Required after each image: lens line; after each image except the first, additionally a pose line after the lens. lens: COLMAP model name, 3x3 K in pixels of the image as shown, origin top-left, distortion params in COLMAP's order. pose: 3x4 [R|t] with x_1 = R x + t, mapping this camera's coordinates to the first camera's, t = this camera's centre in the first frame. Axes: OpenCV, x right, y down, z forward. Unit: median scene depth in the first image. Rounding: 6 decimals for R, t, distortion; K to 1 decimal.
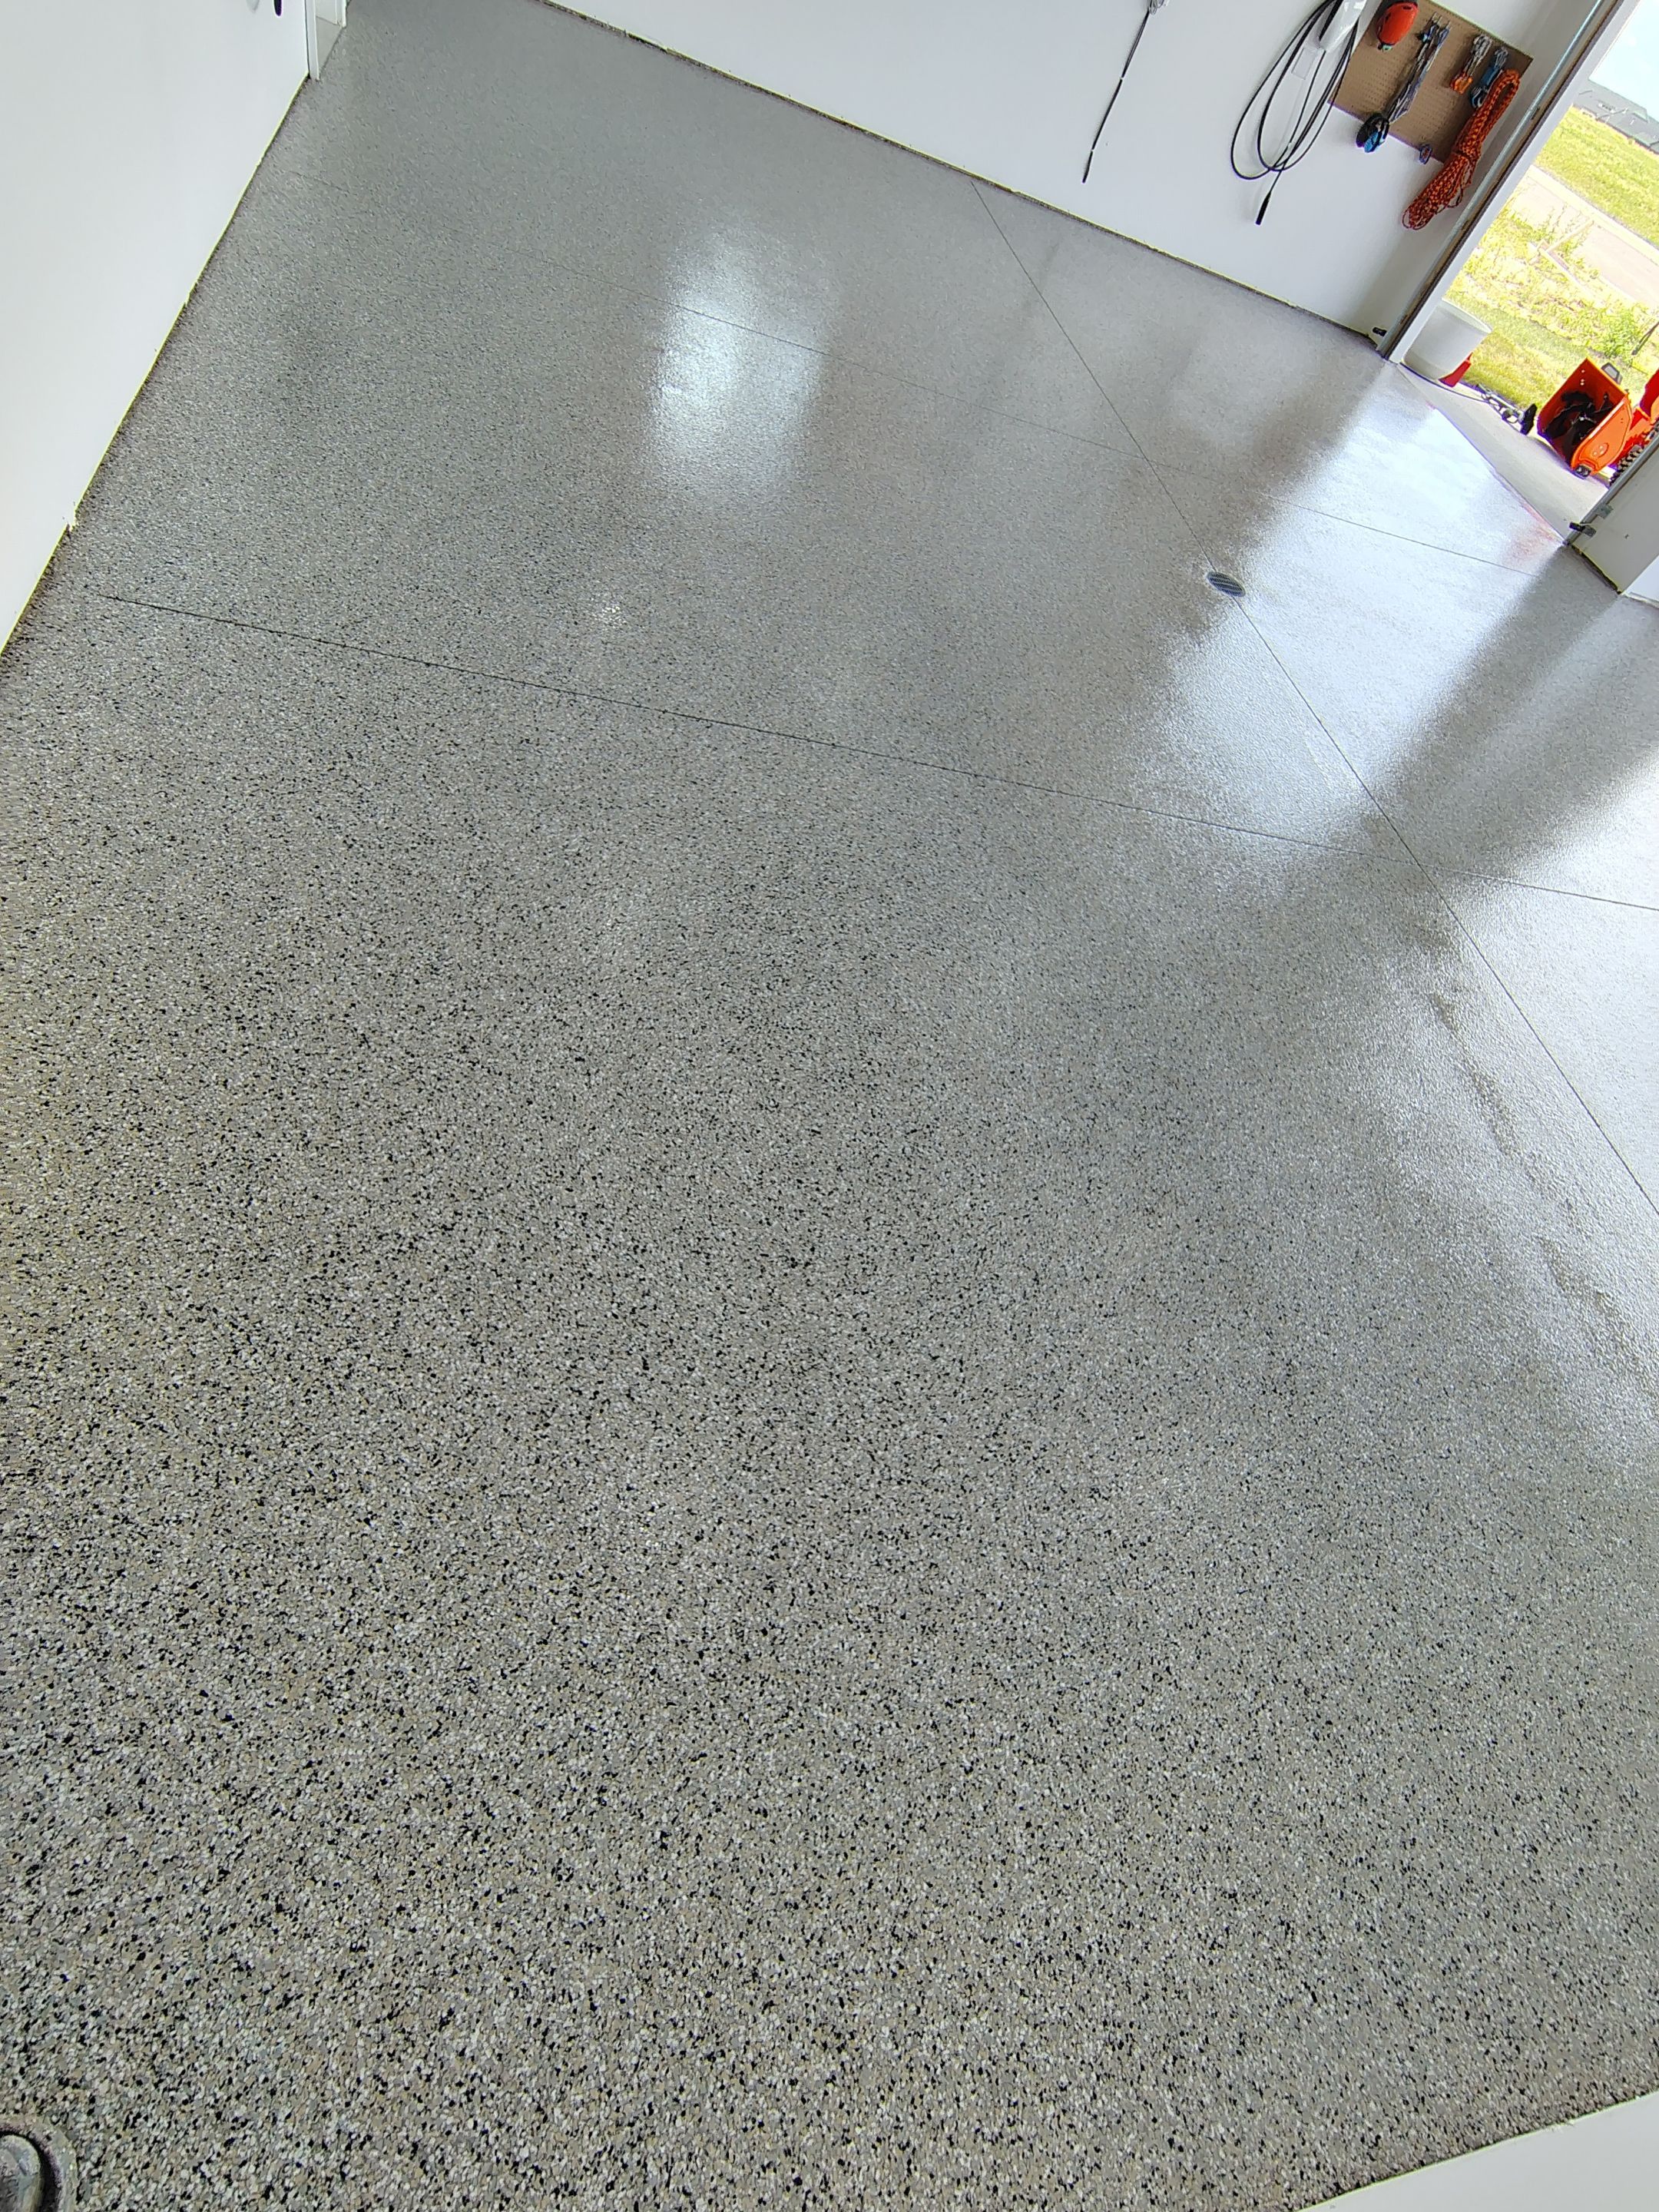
lens RADIAL K [[1027.0, 0, 887.0], [0, 1027.0, 1083.3], [0, 0, 1]] dist [-0.013778, 0.006236]
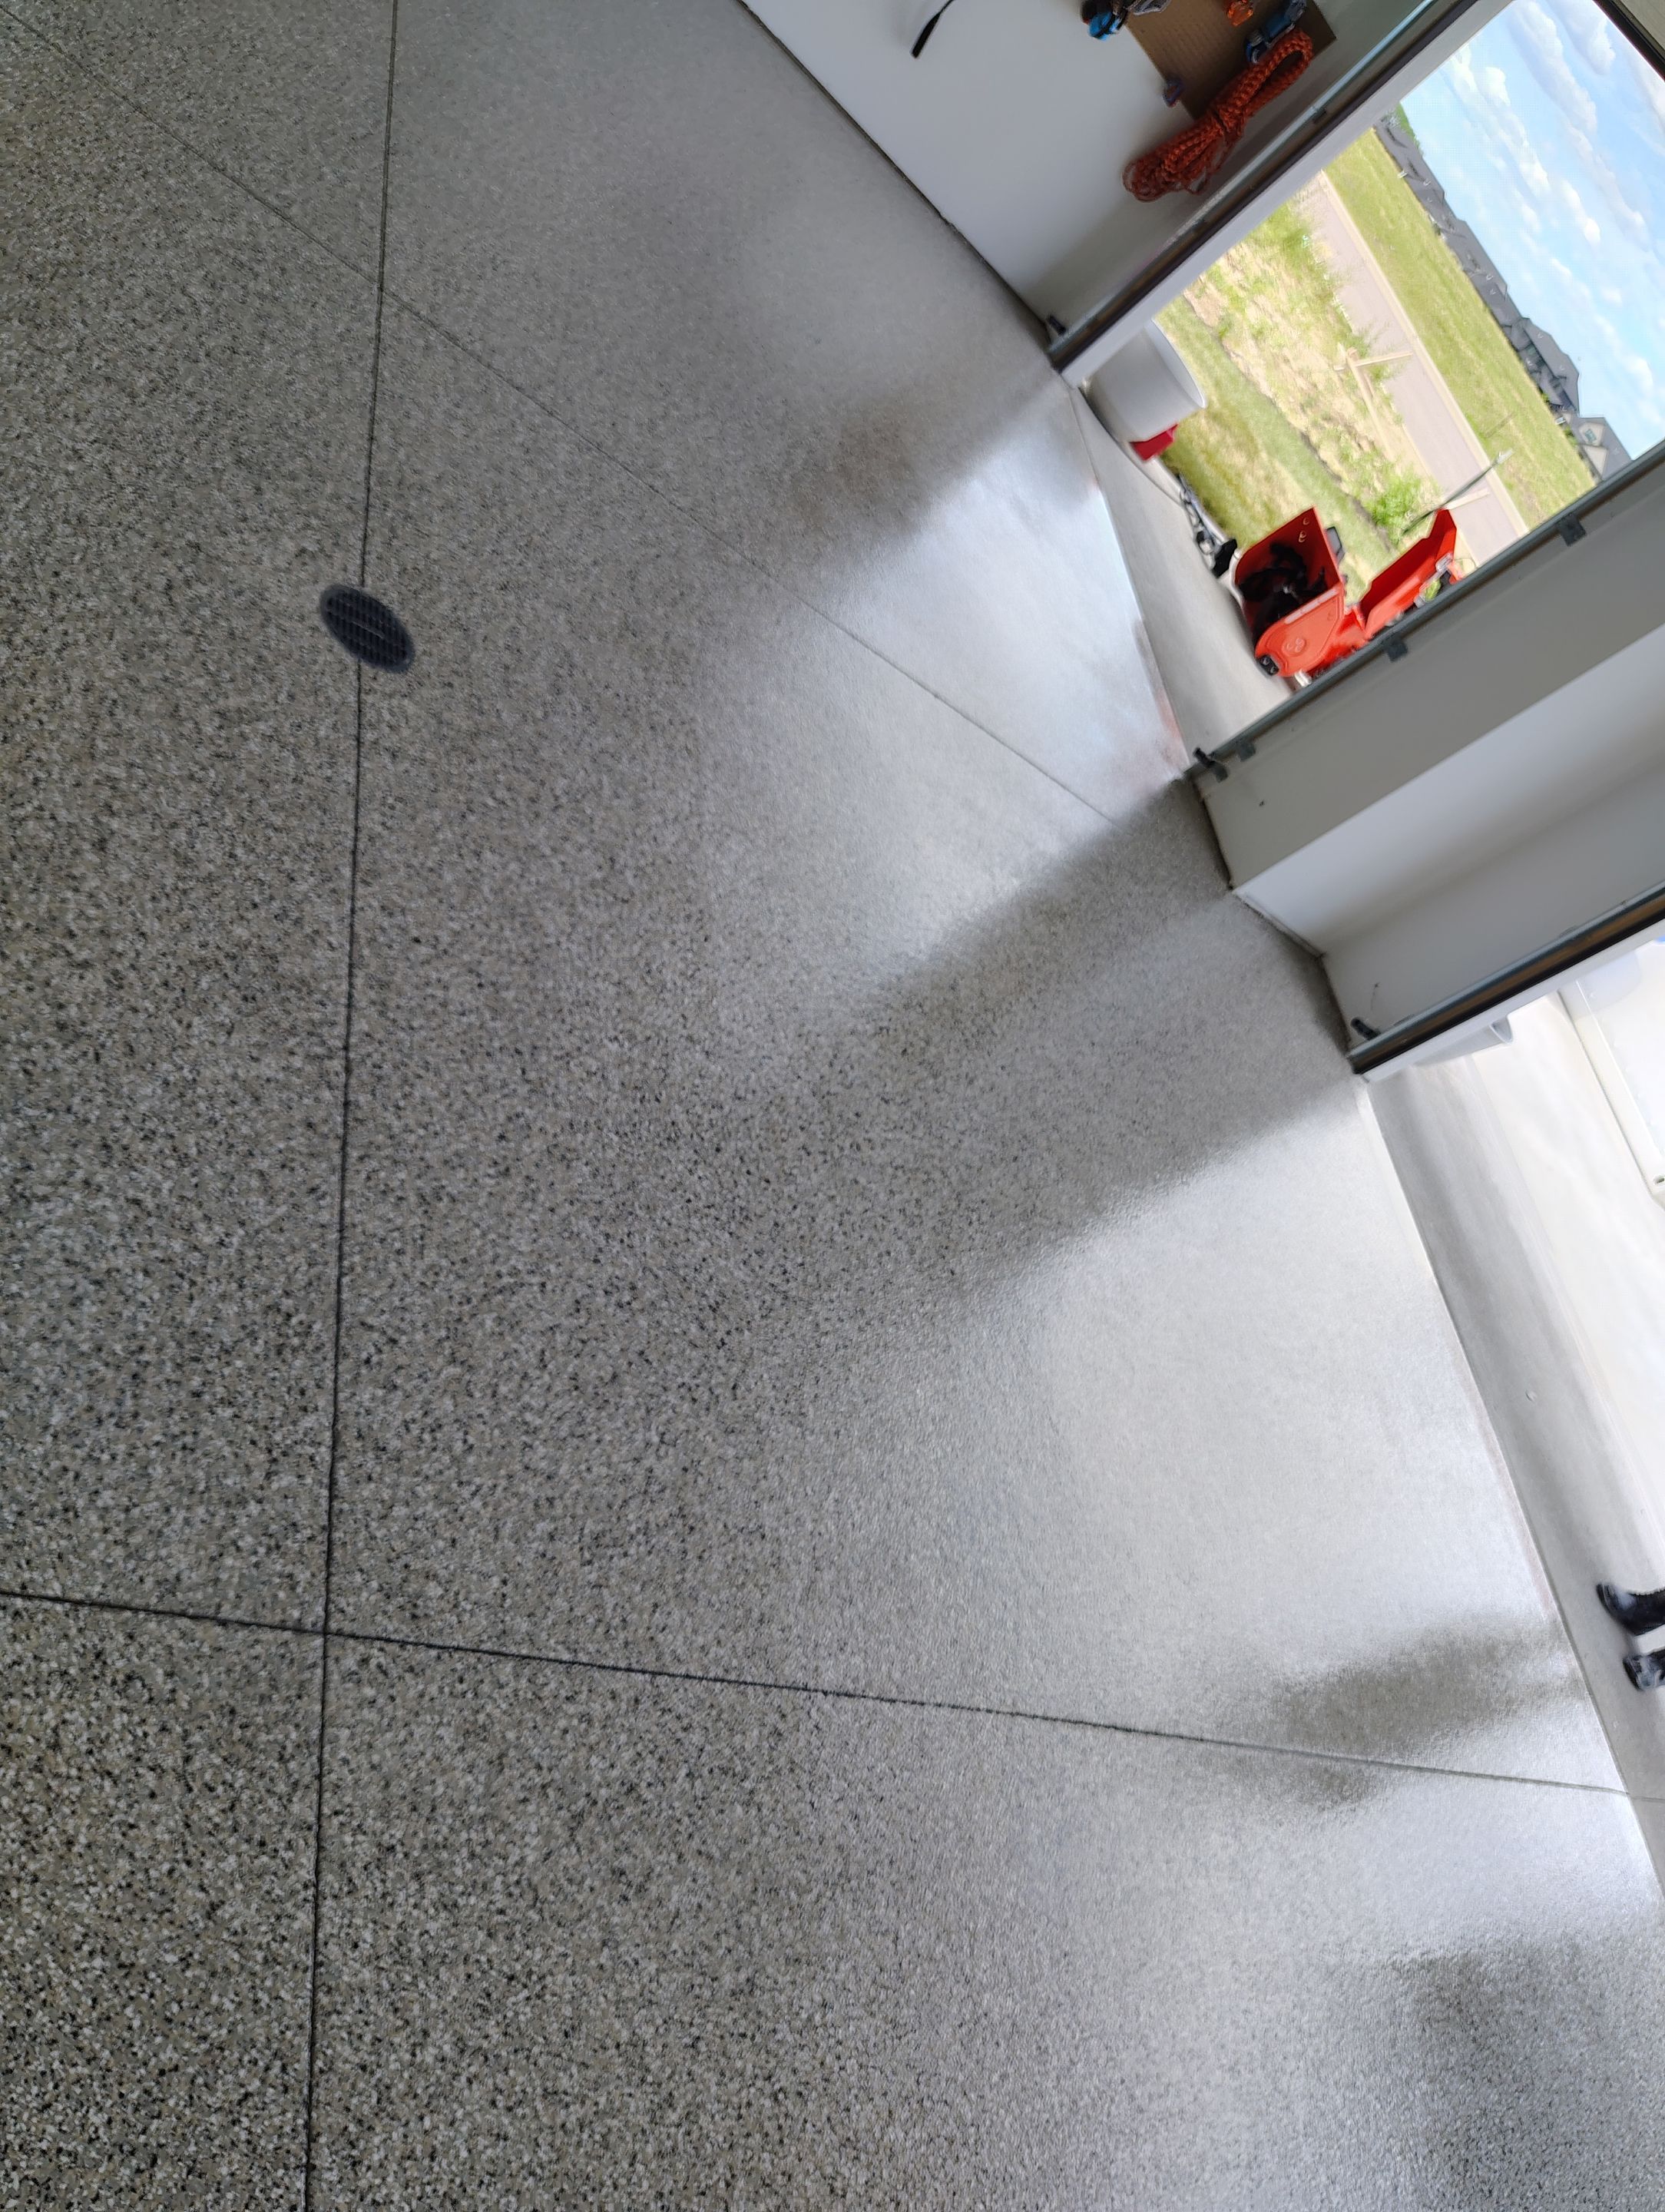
lens RADIAL K [[1512.5, 0, 851.8], [0, 1512.5, 1110.2], [0, 0, 1]] dist [0.036541, -0.037865]
pose [[0.892604, 0.282906, 0.351030, 0.994913], [-0.263012, 0.959148, -0.104215, -0.836239], [-0.366173, 0.000697, 0.930547, 1.028267]]
